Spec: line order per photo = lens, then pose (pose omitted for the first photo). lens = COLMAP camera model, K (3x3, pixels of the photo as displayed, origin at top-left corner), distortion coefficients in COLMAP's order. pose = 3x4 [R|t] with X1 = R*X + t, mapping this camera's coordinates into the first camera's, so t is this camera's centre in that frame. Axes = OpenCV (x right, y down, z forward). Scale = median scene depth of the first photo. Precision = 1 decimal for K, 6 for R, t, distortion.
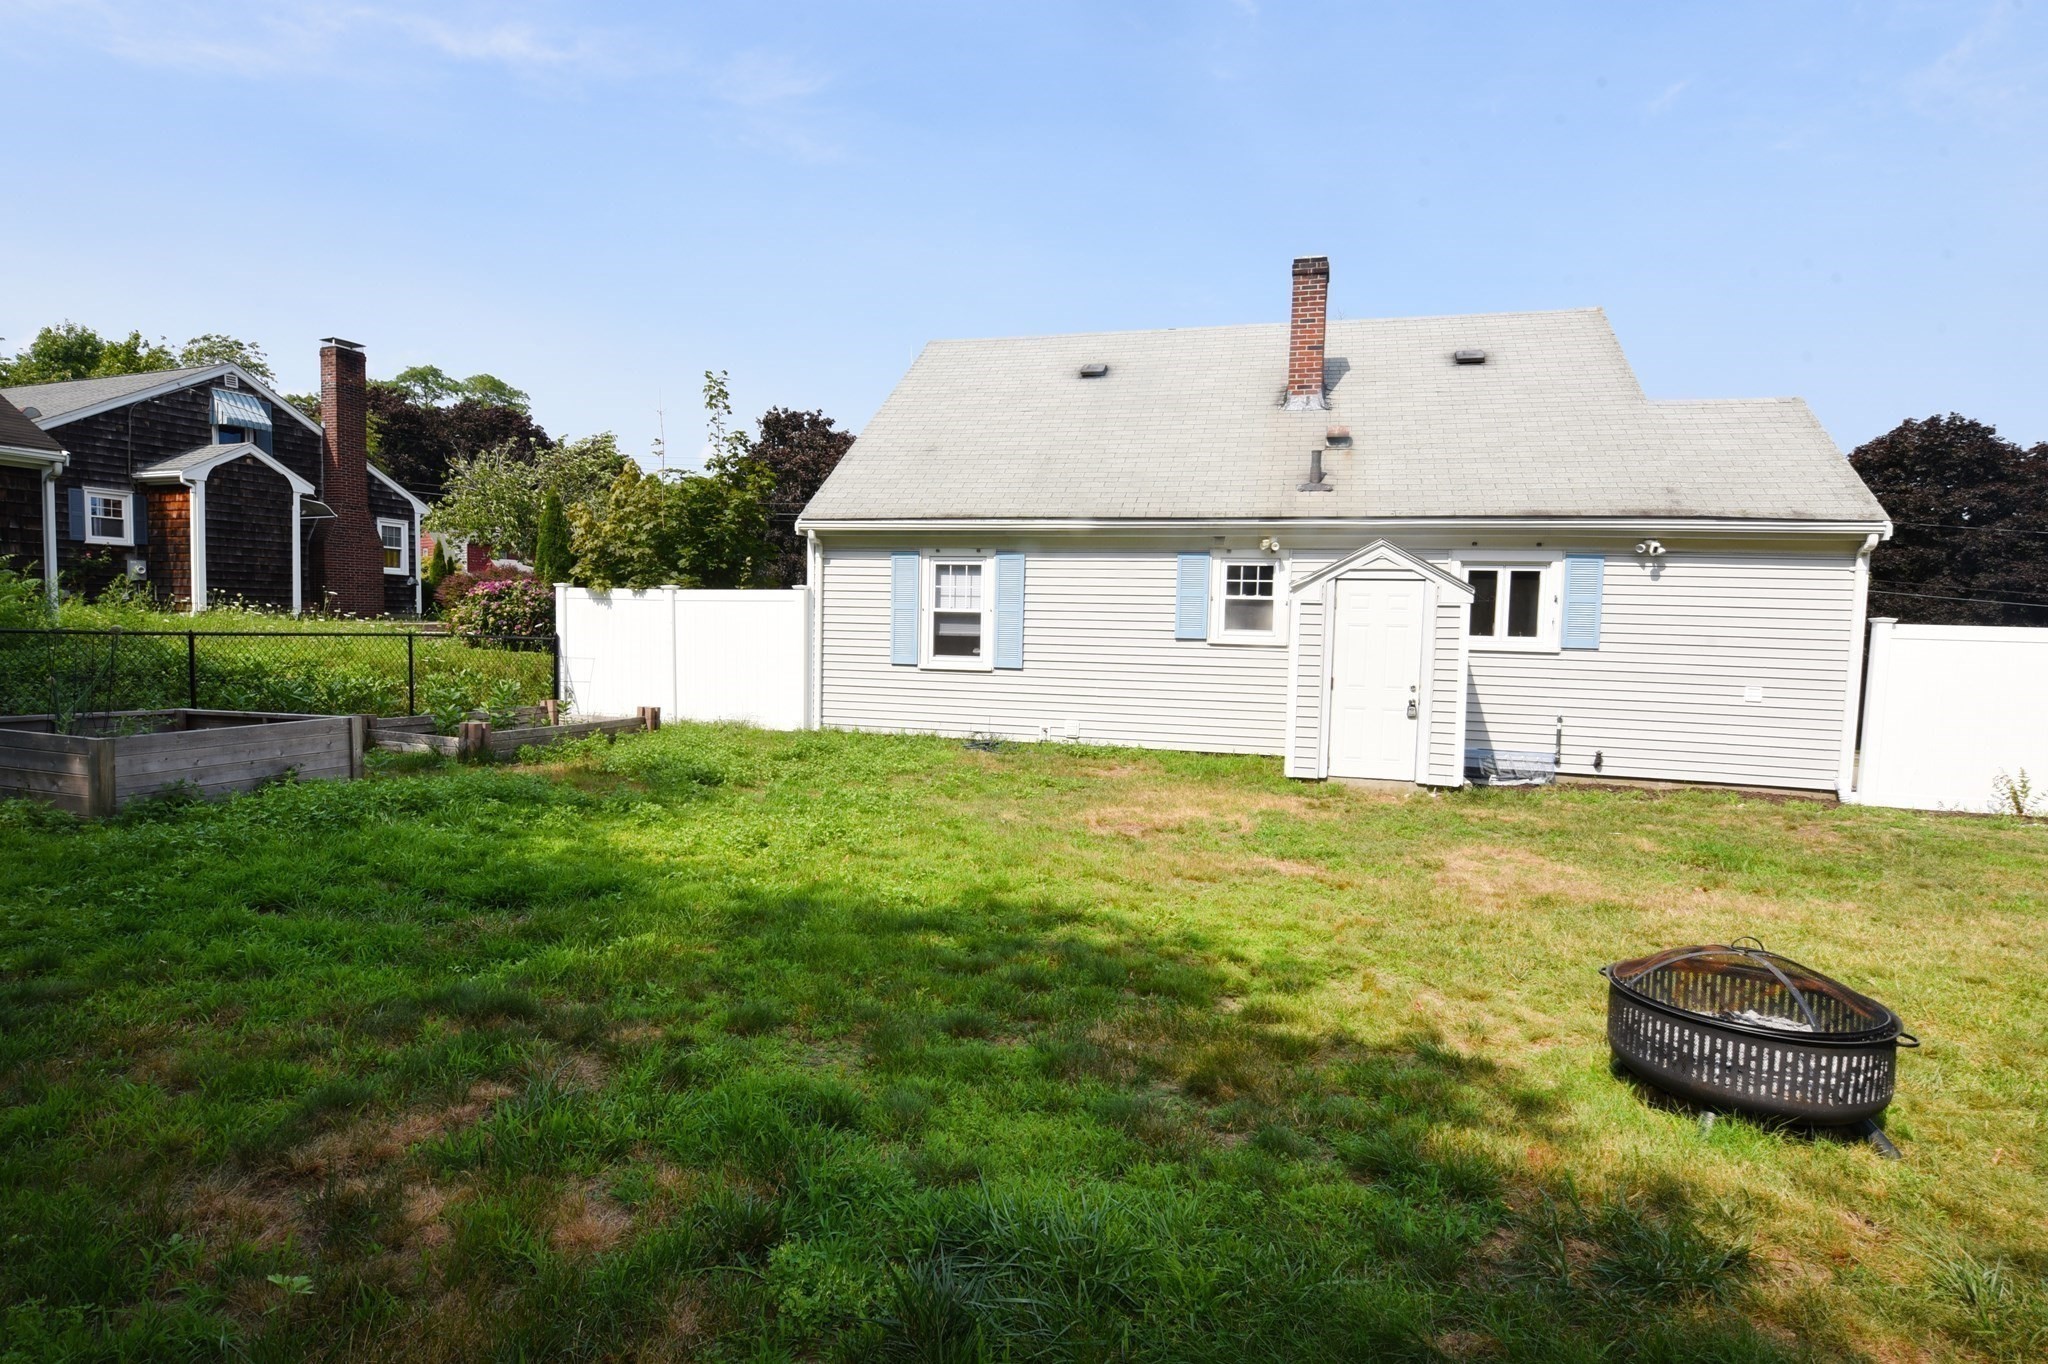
lens RADIAL K [[1013.5, 0, 1025.6], [0, 1013.5, 682.8], [0, 0, 1]] dist [-0.012574, -0.000039]
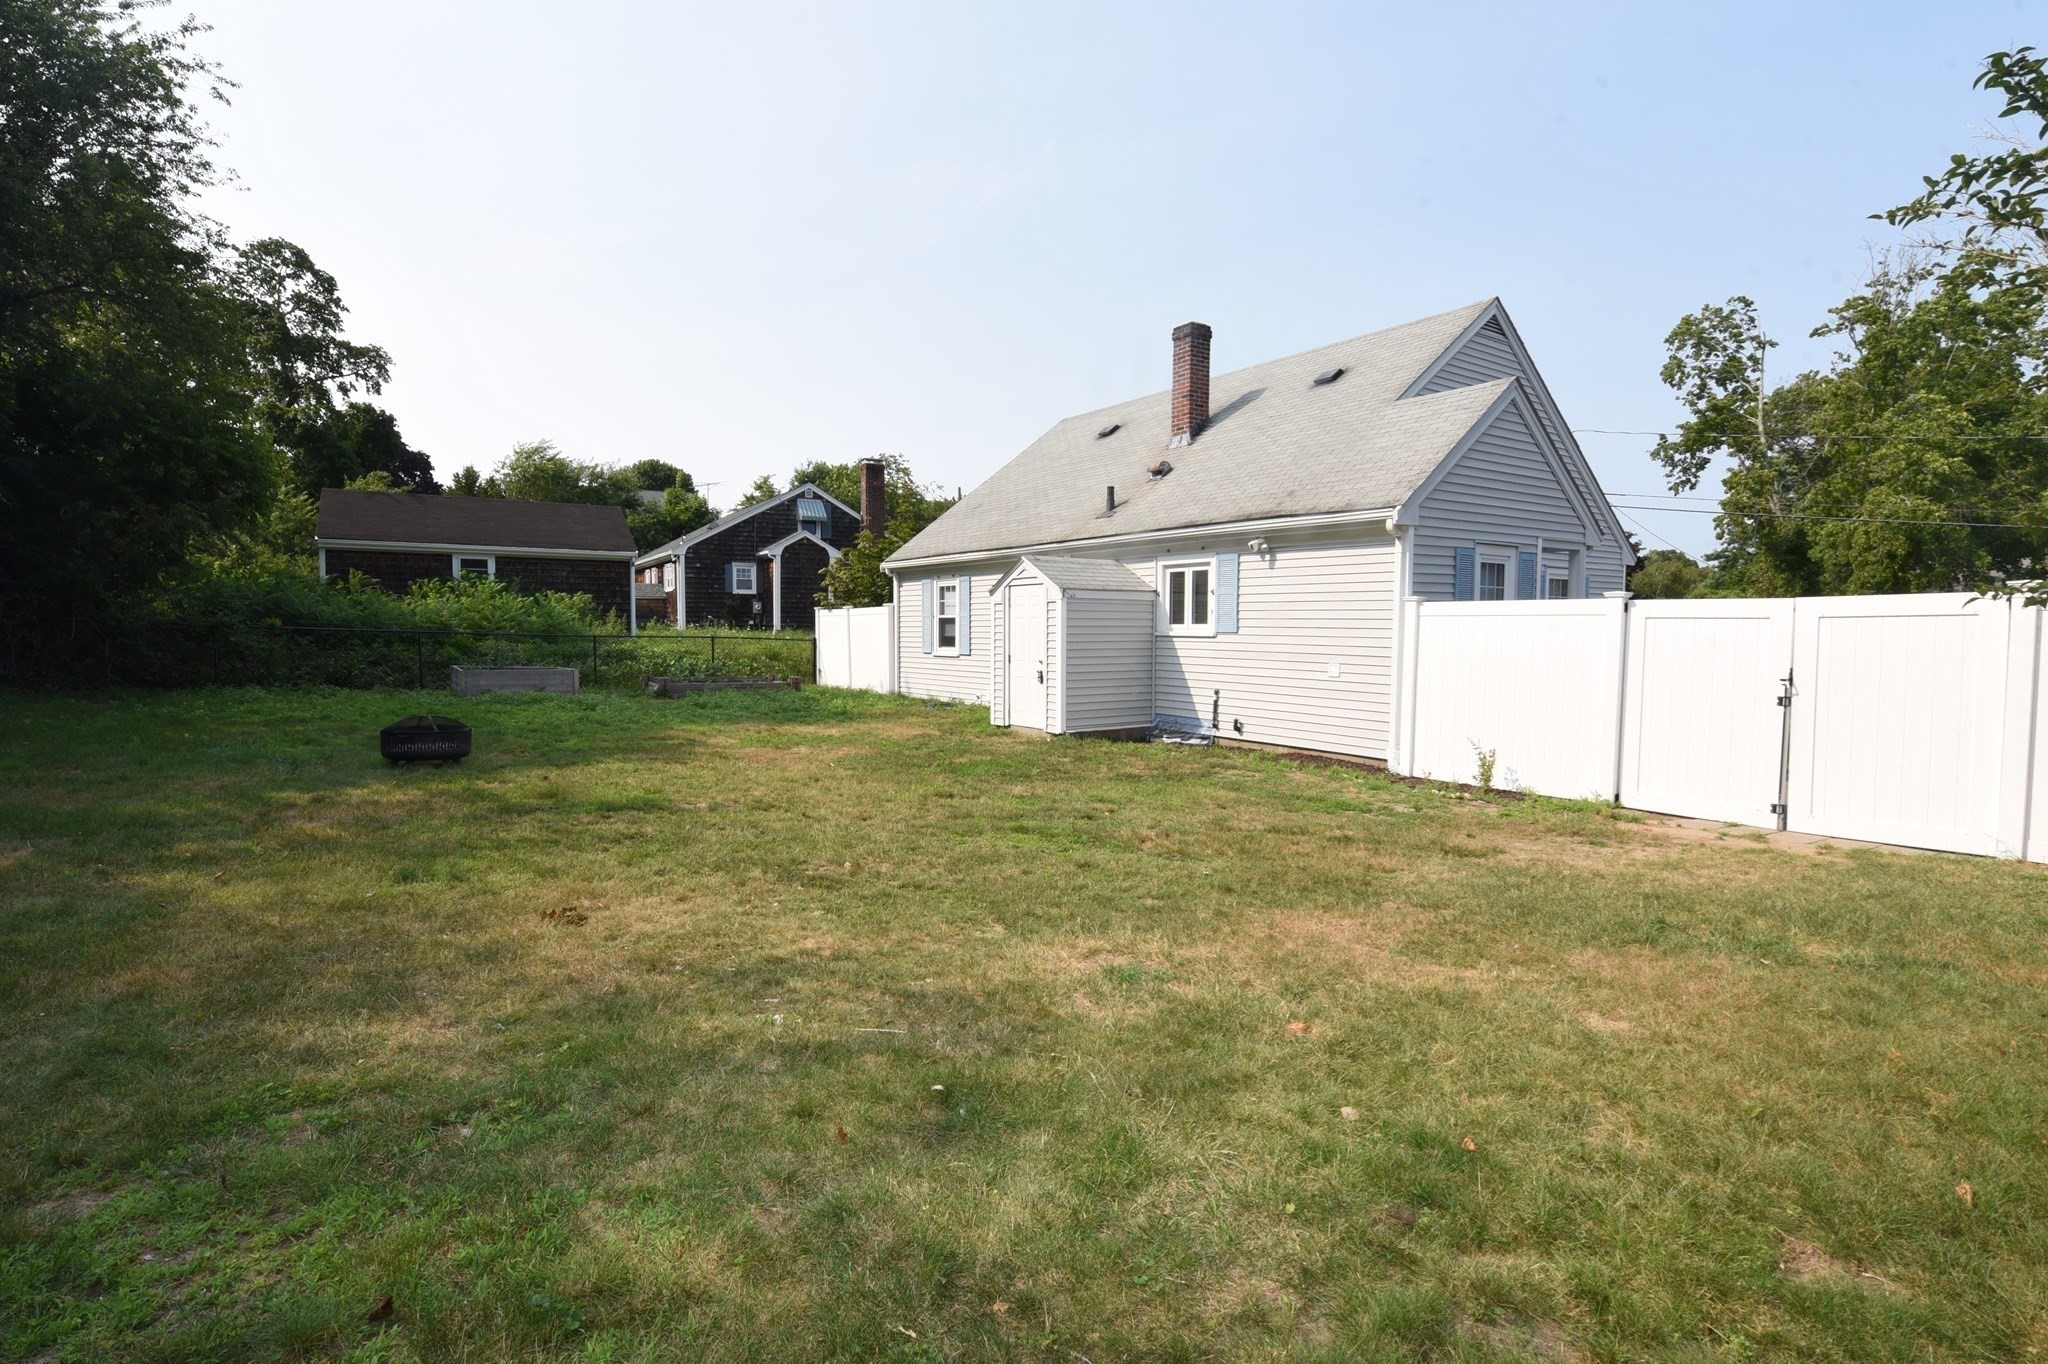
lens RADIAL K [[984.5, 0, 1023.4], [0, 984.5, 686.6], [0, 0, 1]] dist [-0.010377, -0.004517]
pose [[0.763083, 0.017399, -0.646066, 0.970410], [-0.025317, 0.999675, -0.002981, 0.034634], [0.645804, 0.018631, 0.763276, -0.040265]]
